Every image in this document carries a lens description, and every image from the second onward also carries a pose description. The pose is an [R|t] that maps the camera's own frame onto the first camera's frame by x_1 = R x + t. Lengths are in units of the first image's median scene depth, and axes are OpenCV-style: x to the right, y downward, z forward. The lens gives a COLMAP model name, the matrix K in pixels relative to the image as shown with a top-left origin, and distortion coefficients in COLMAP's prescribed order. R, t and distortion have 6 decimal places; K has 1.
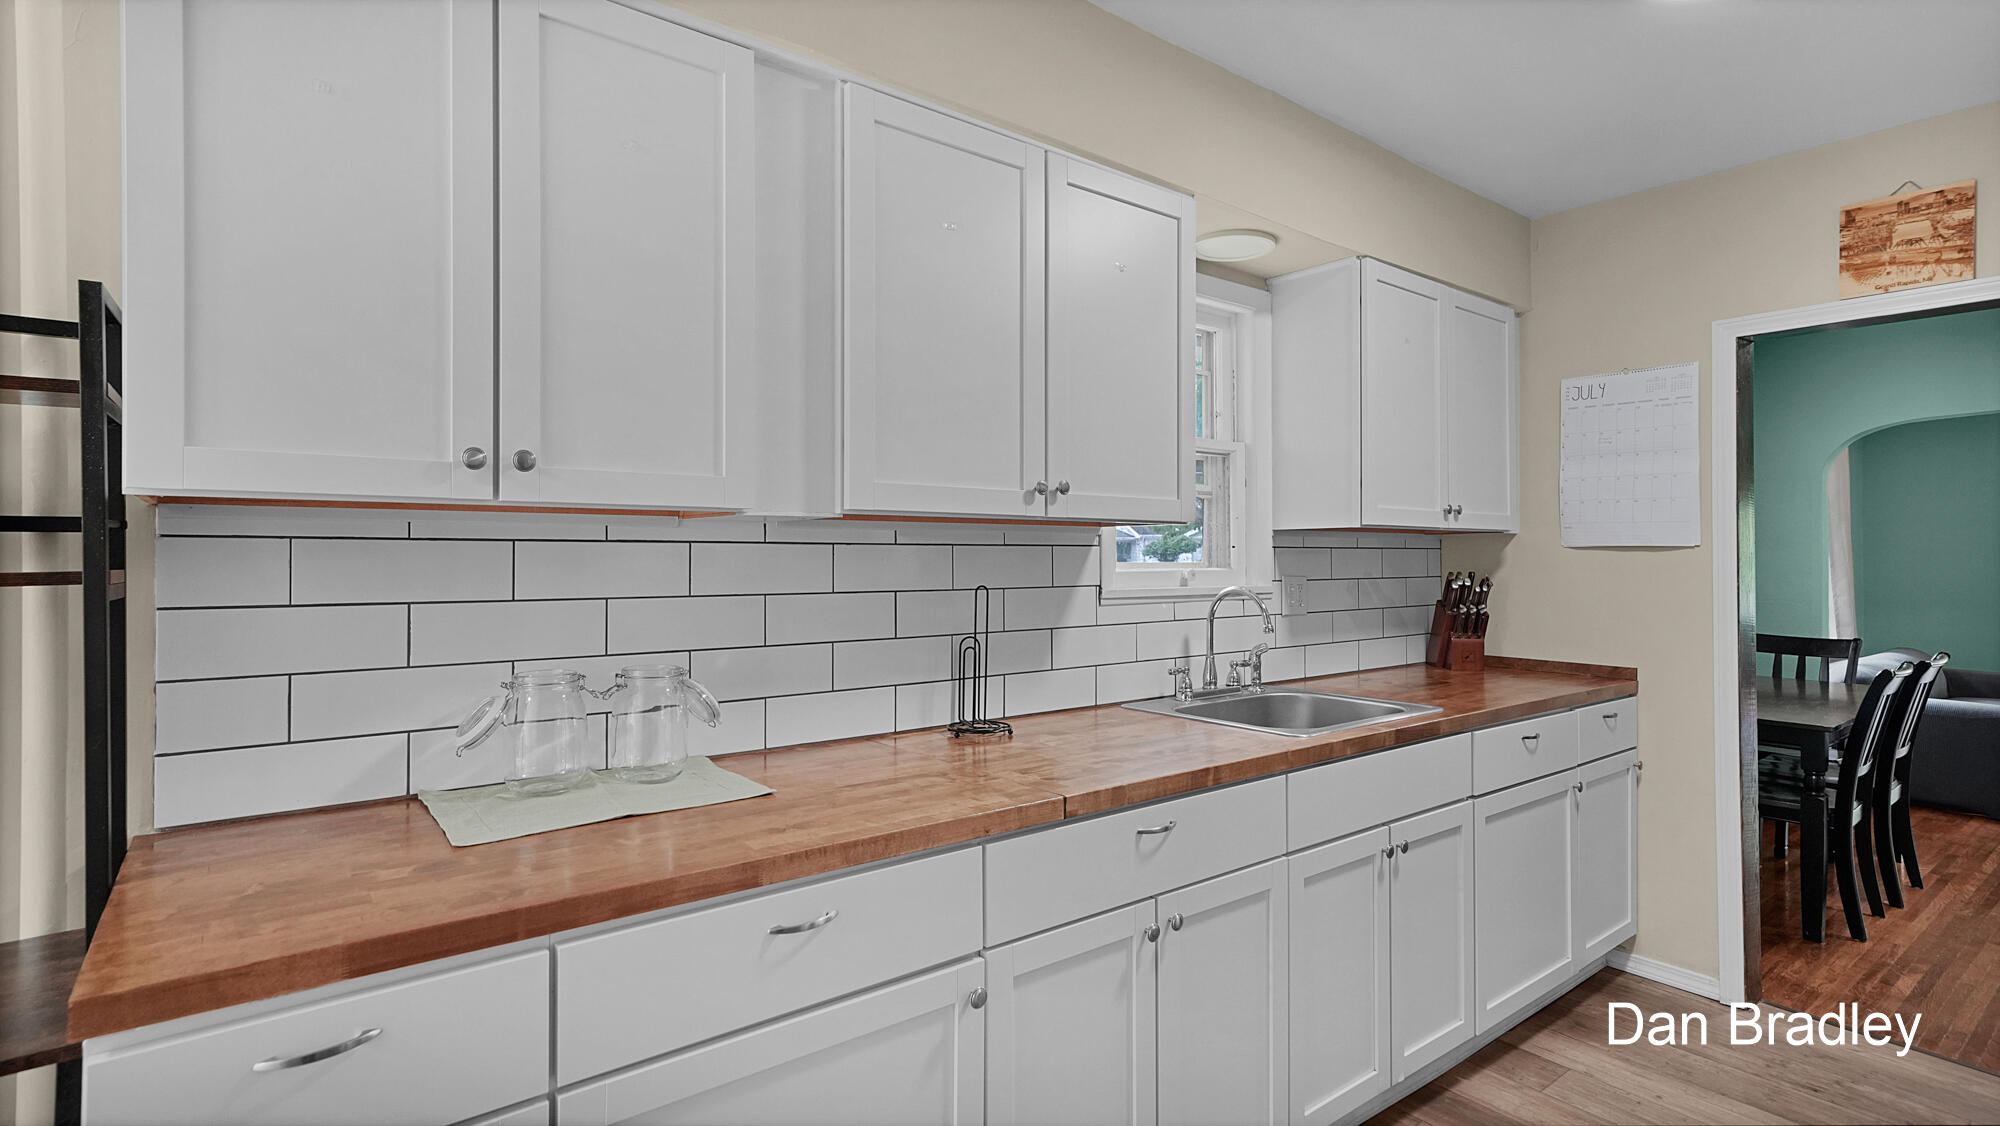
lens RADIAL K [[971.7, 0, 992.8], [0, 971.7, 558.6], [0, 0, 1]] dist [0.010296, 0.000011]
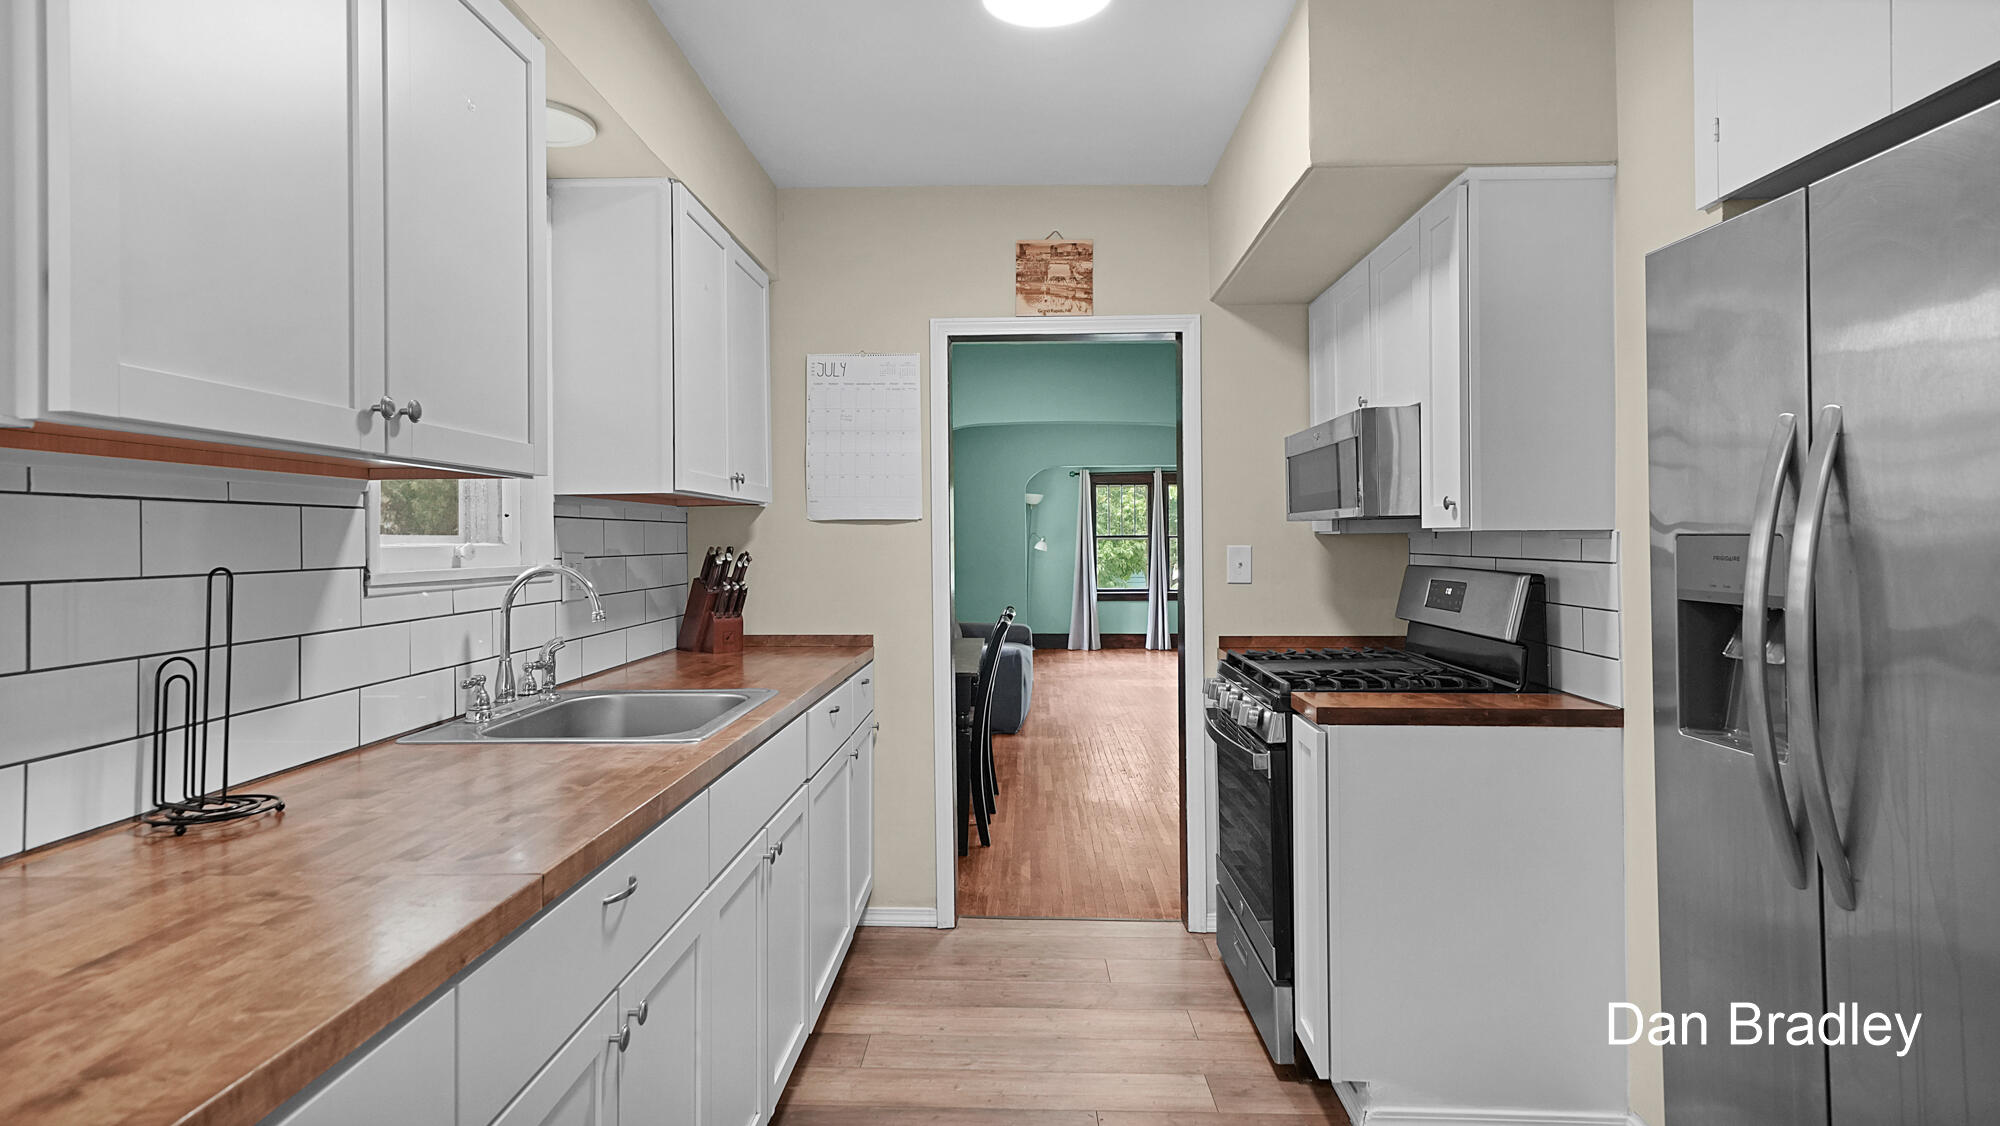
lens RADIAL K [[1070.3, 0, 996.6], [0, 1070.3, 527.8], [0, 0, 1]] dist [0.014349, 0.000724]
pose [[0.639846, 0.001783, 0.768501, -0.172833], [0.011499, 0.999863, -0.011893, 0.013626], [-0.768417, 0.016447, 0.639738, 0.176767]]
